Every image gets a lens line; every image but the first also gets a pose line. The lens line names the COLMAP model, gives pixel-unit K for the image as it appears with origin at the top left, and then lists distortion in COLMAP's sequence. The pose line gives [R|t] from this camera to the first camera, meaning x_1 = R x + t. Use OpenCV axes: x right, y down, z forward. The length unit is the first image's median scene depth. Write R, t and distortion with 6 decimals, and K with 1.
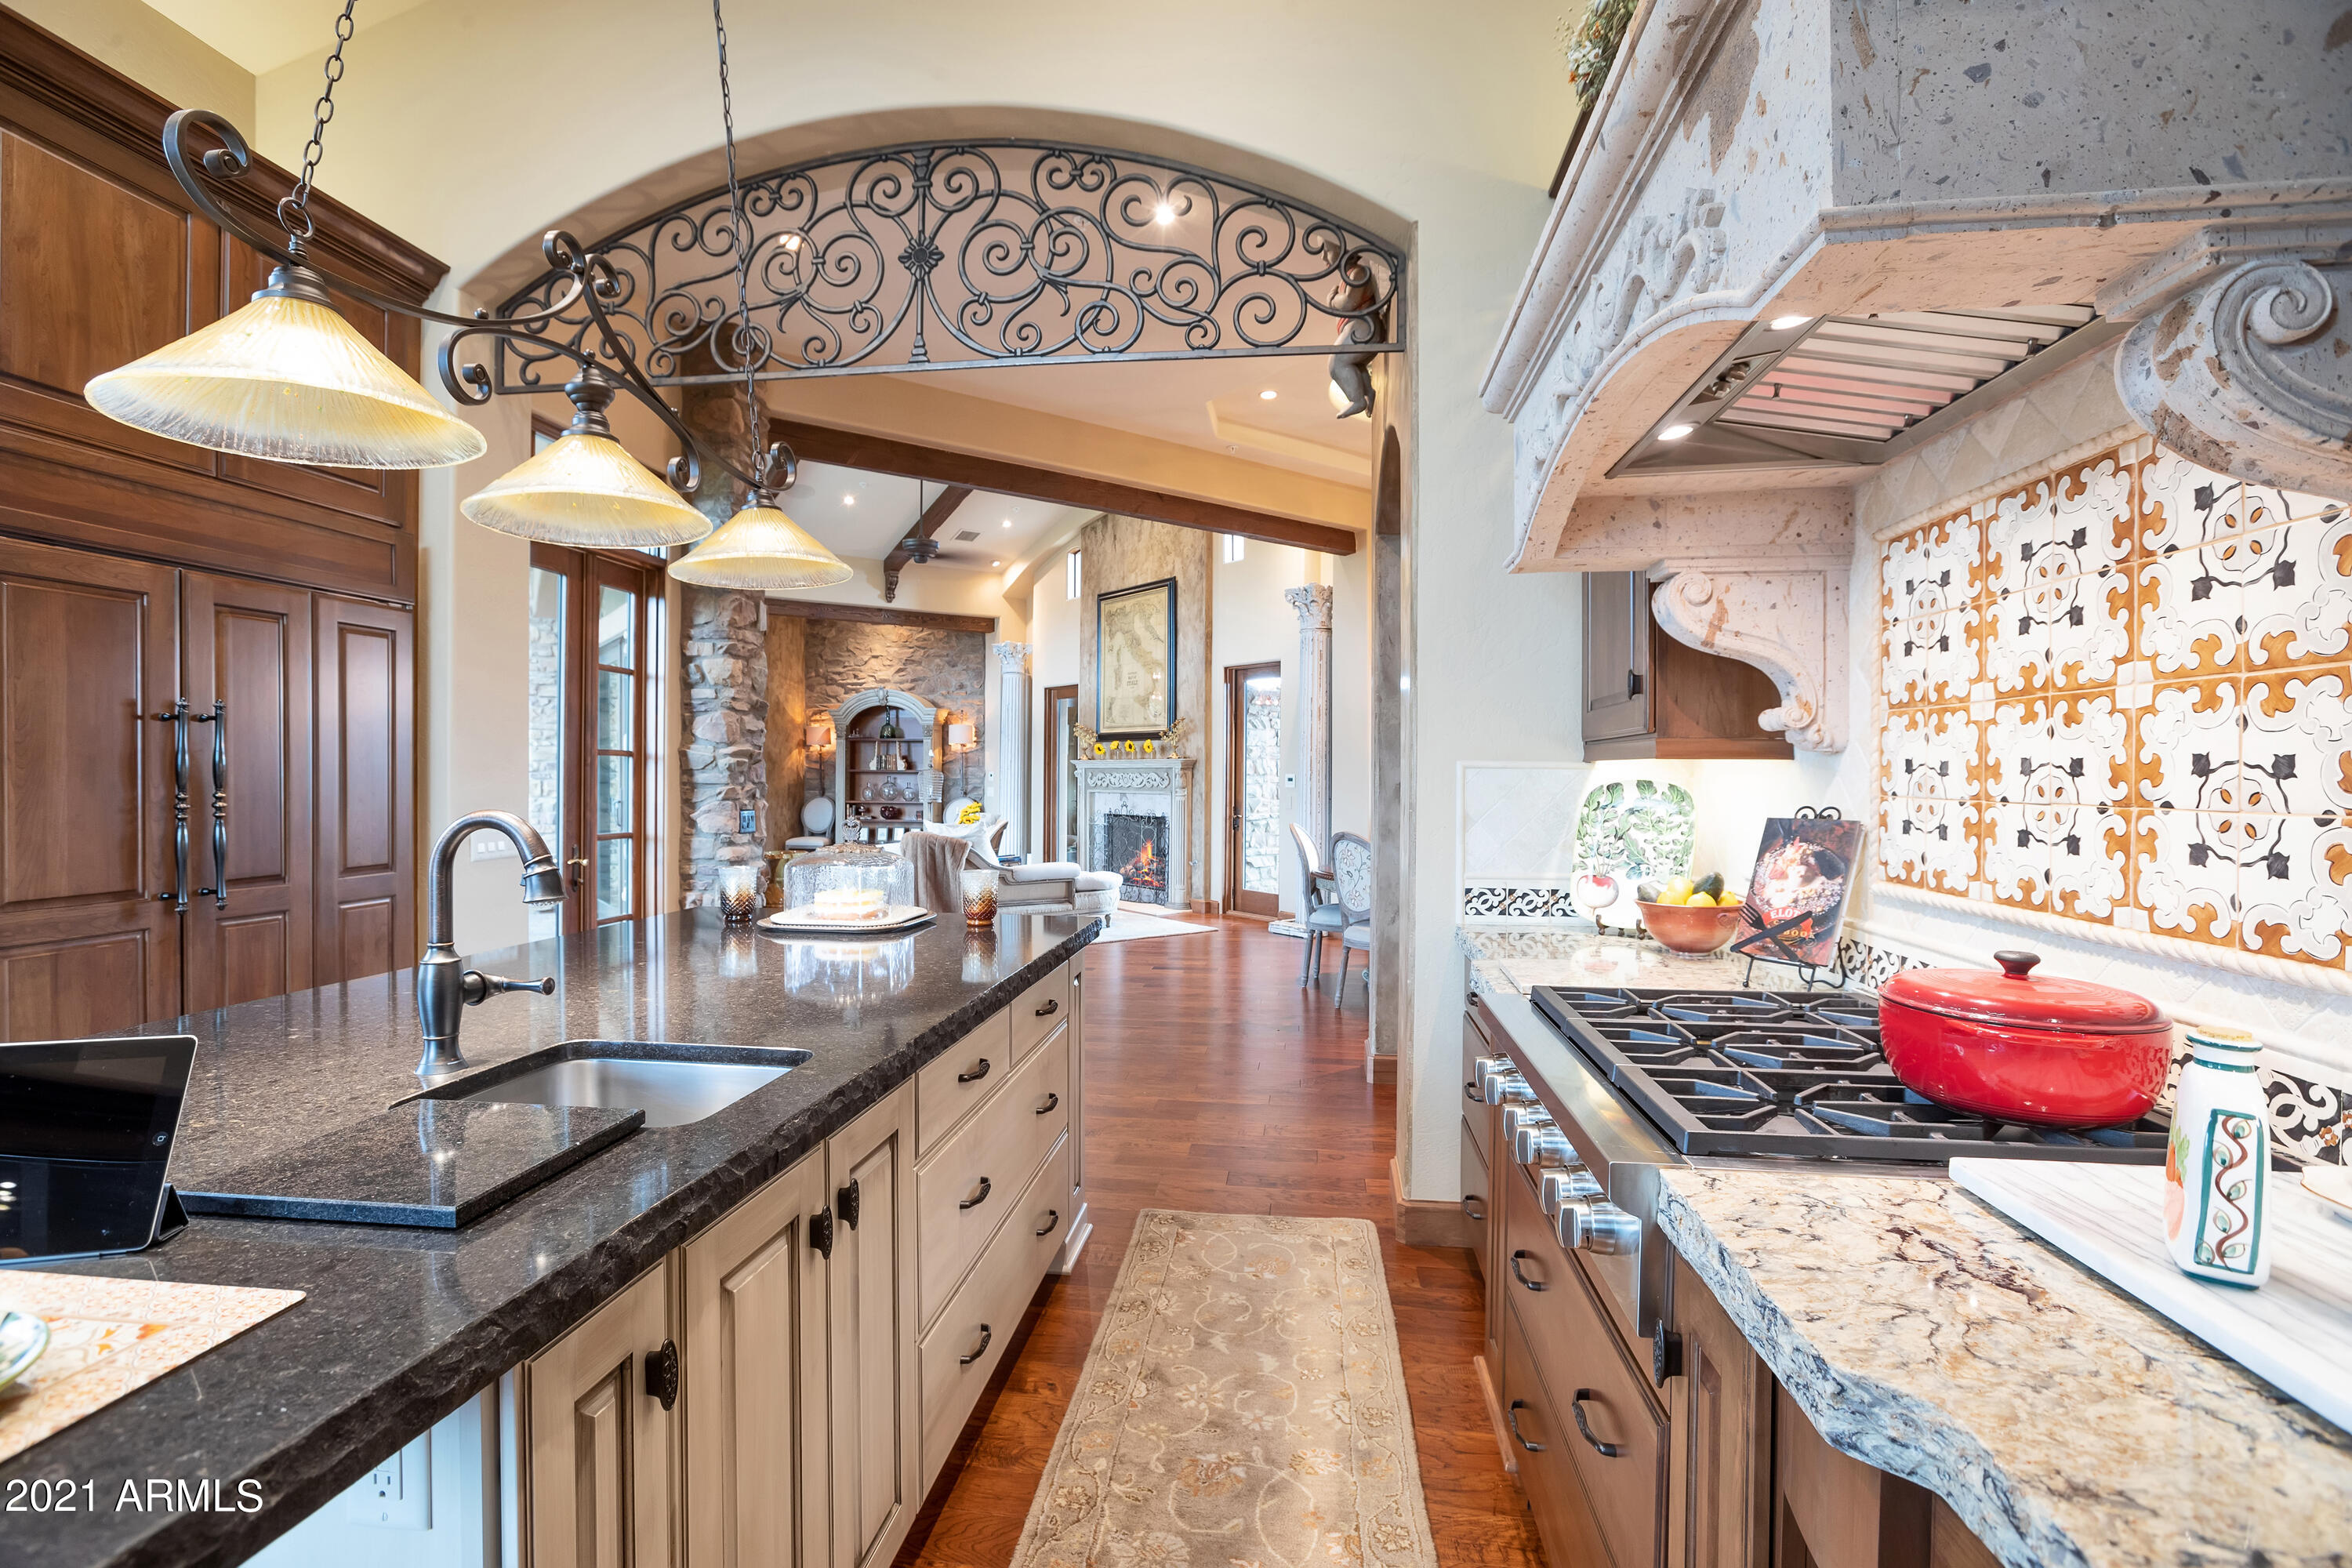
lens RADIAL K [[1086.2, 0, 1133.9], [0, 1086.2, 776.7], [0, 0, 1]] dist [-0.036704, 0.009481]
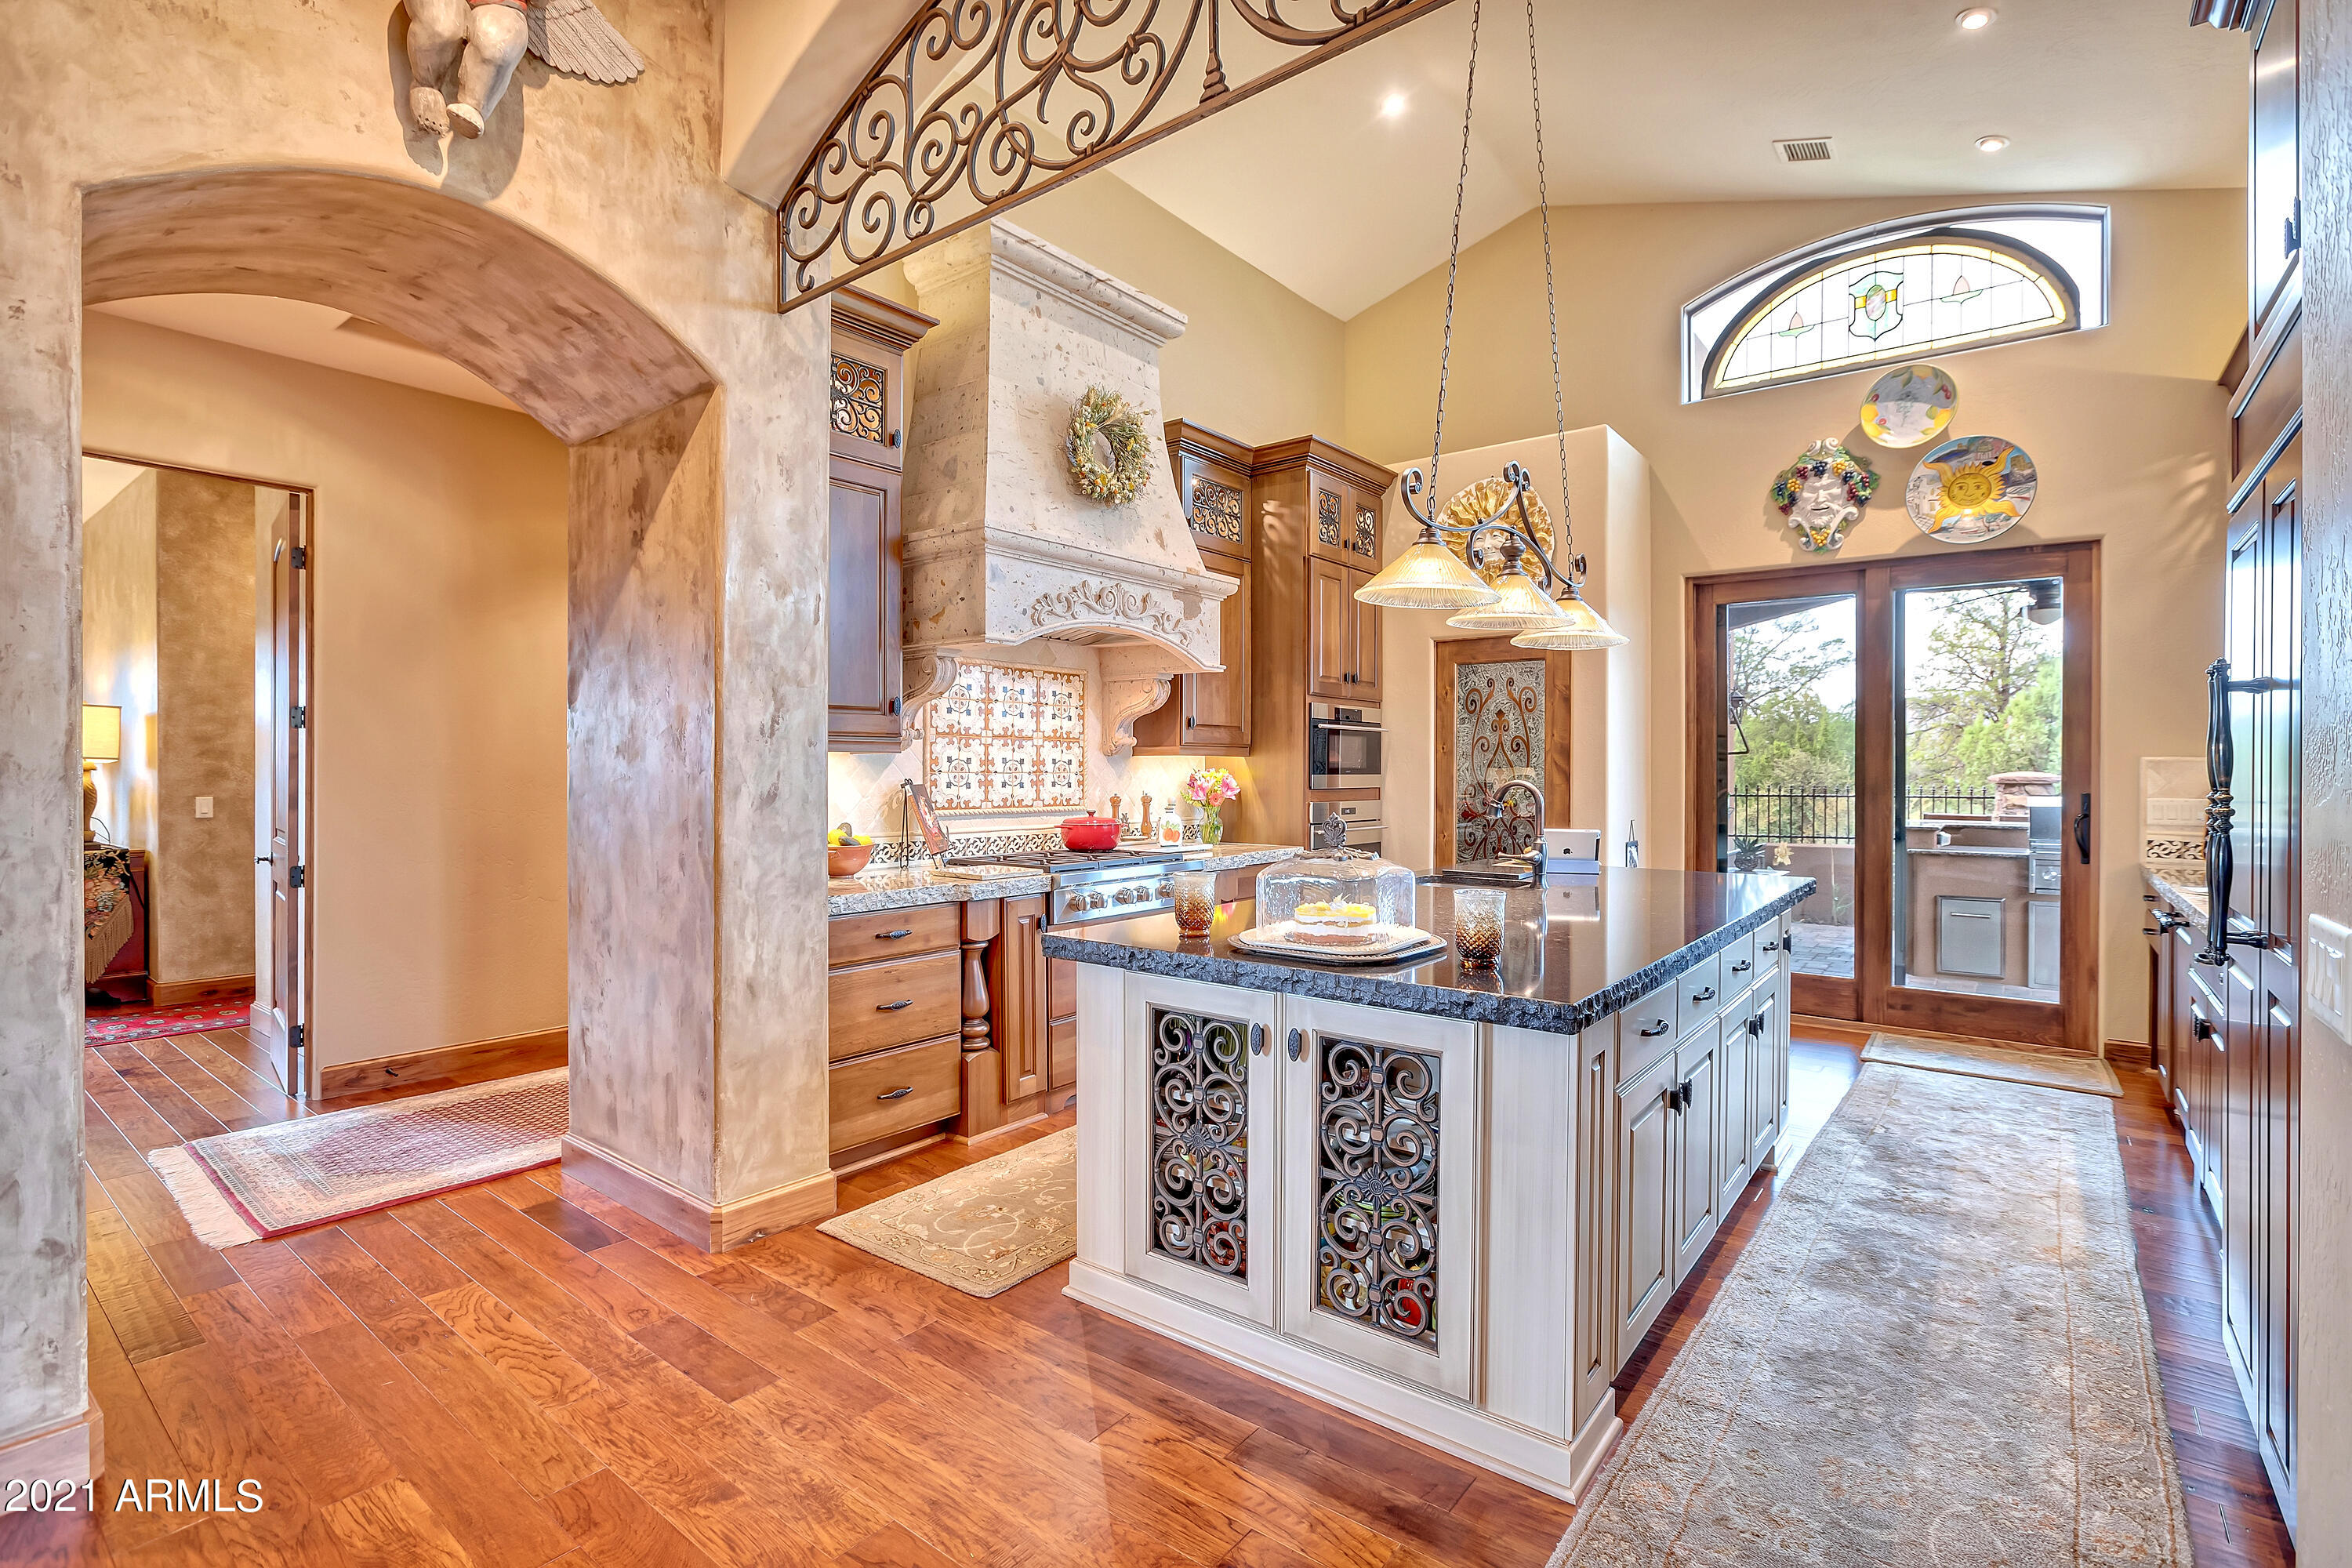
lens RADIAL K [[1097.5, 0, 1162.1], [0, 1097.5, 775.0], [0, 0, 1]] dist [-0.051100, 0.017751]
pose [[-0.874463, -0.003810, 0.485077, -0.993267], [-0.000710, 0.999978, 0.006573, 0.009537], [-0.485092, 0.005403, -0.874446, 3.277589]]
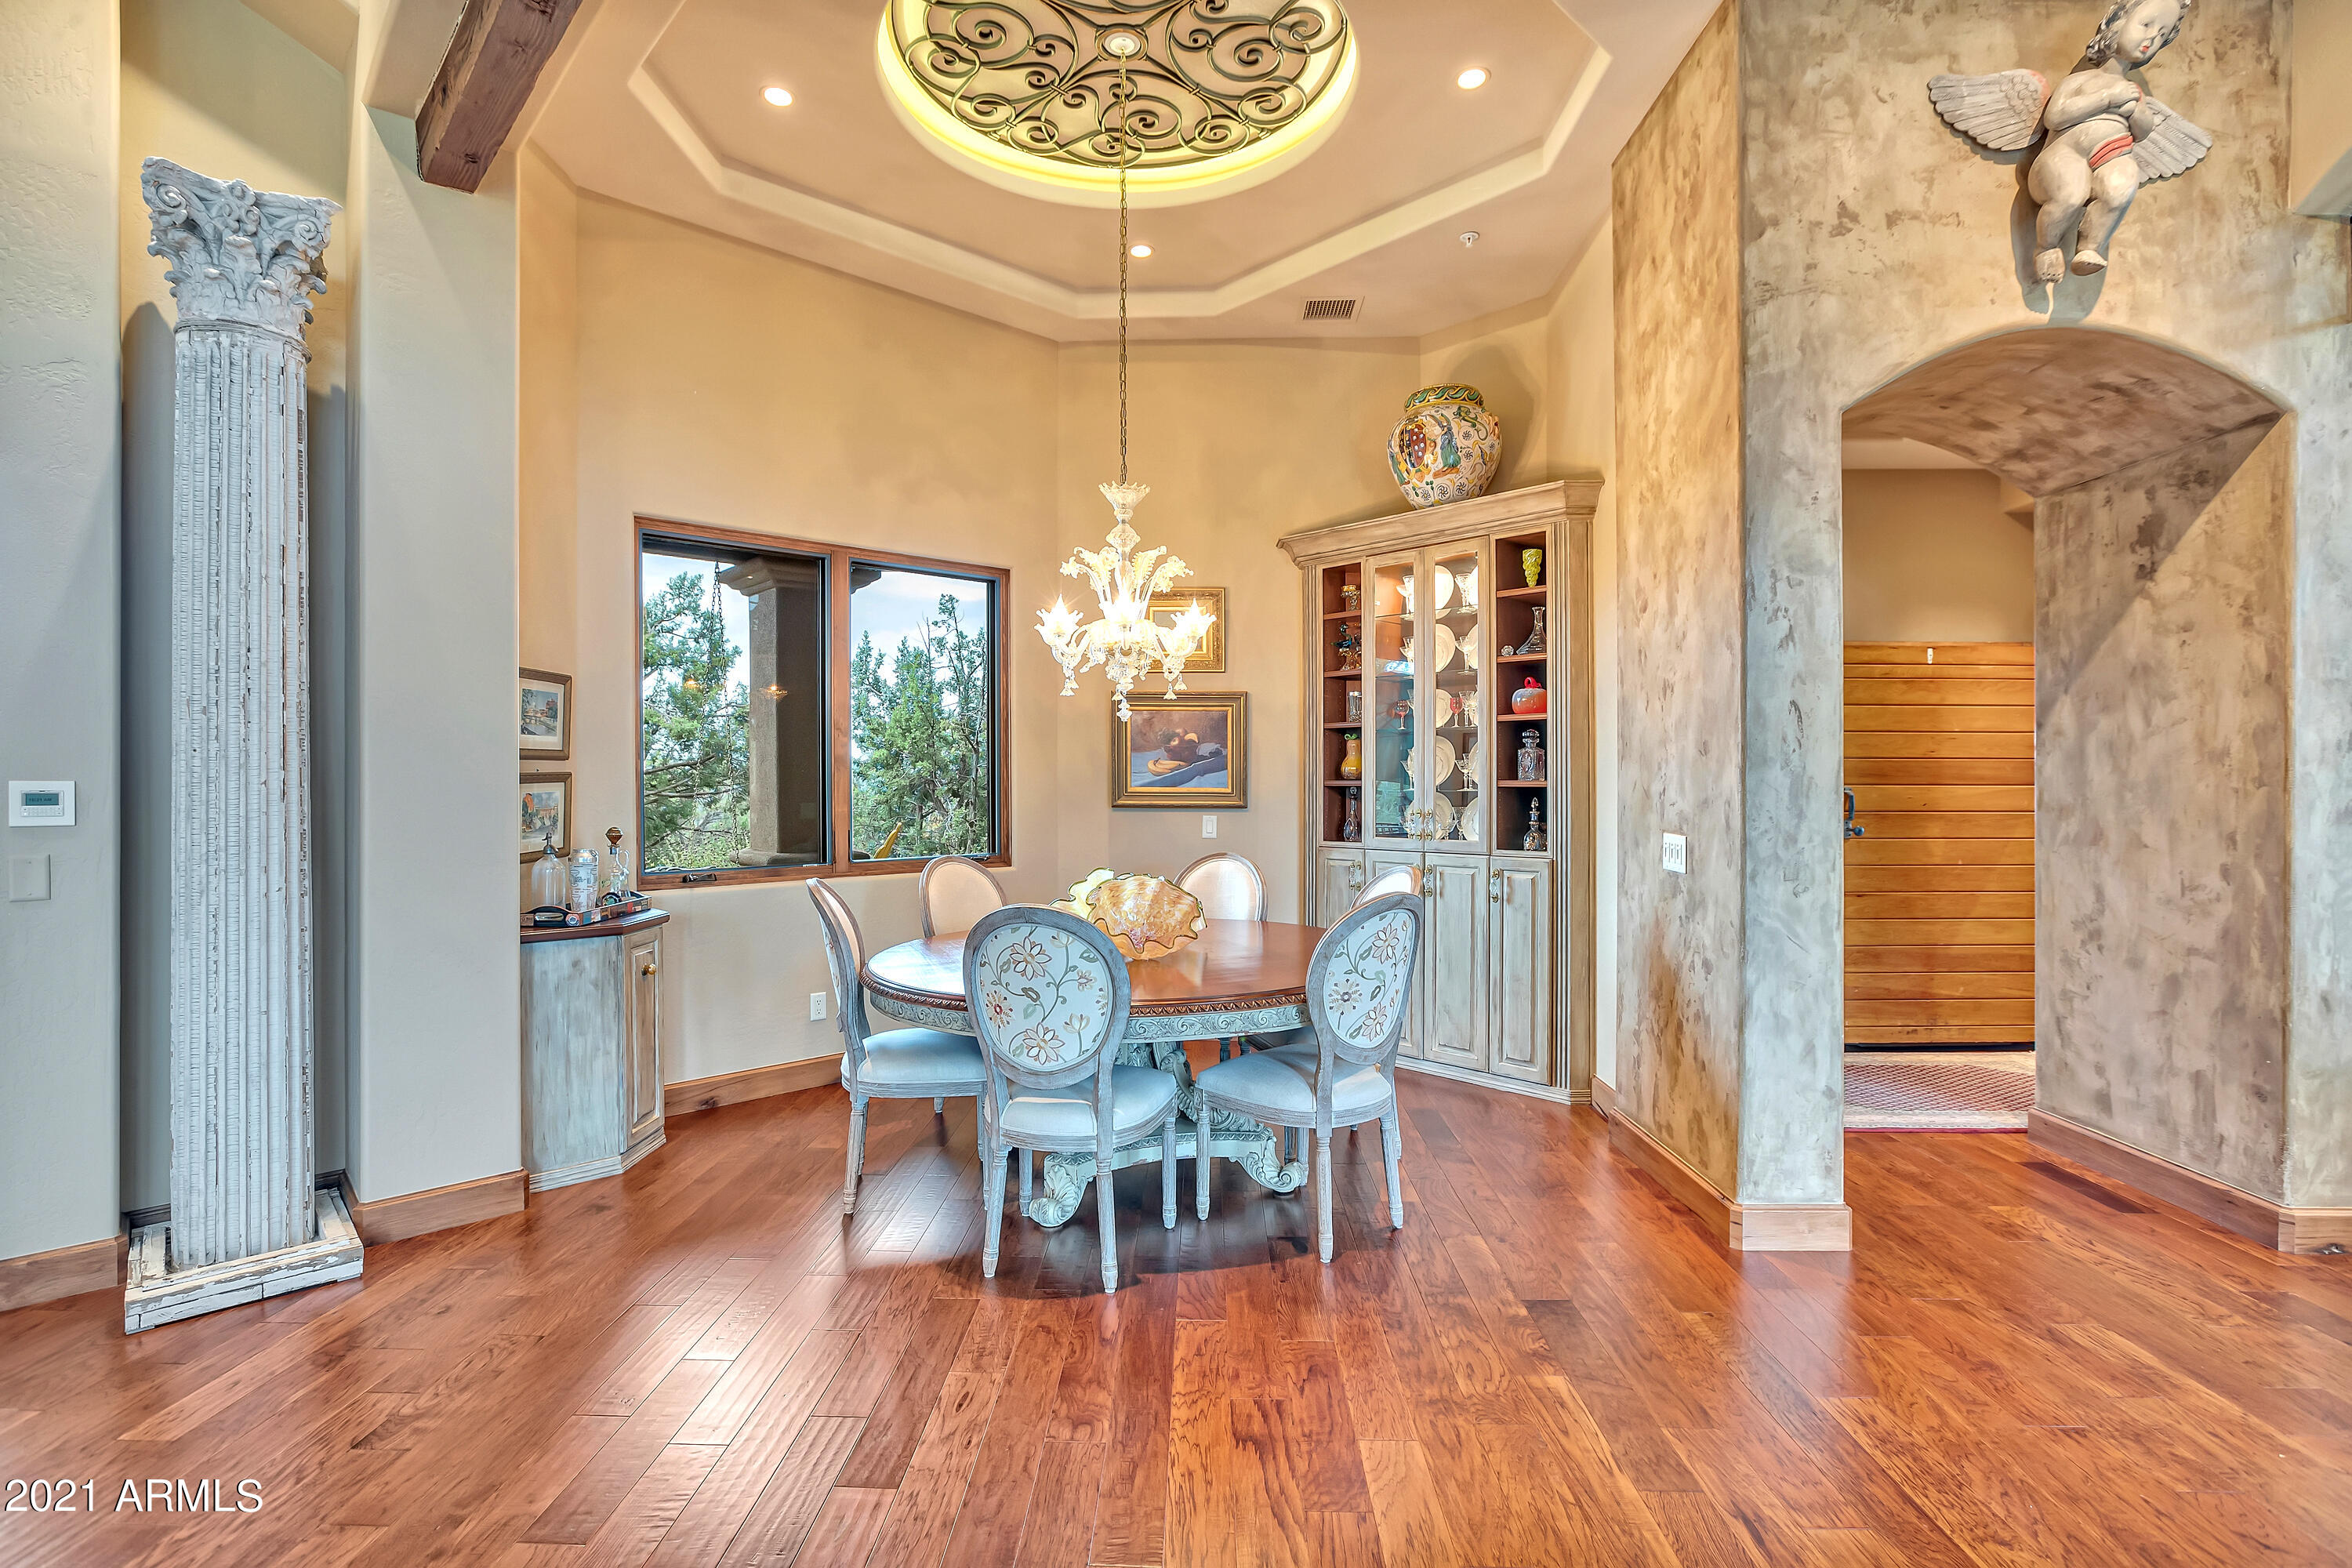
lens RADIAL K [[1074.2, 0, 1162.7], [0, 1074.2, 783.1], [0, 0, 1]] dist [-0.023471, 0.005999]
pose [[-0.112777, -0.000423, 0.993620, -1.046050], [0.004679, 0.999989, 0.000956, 0.000790], [-0.993609, 0.004757, -0.112774, 4.067356]]
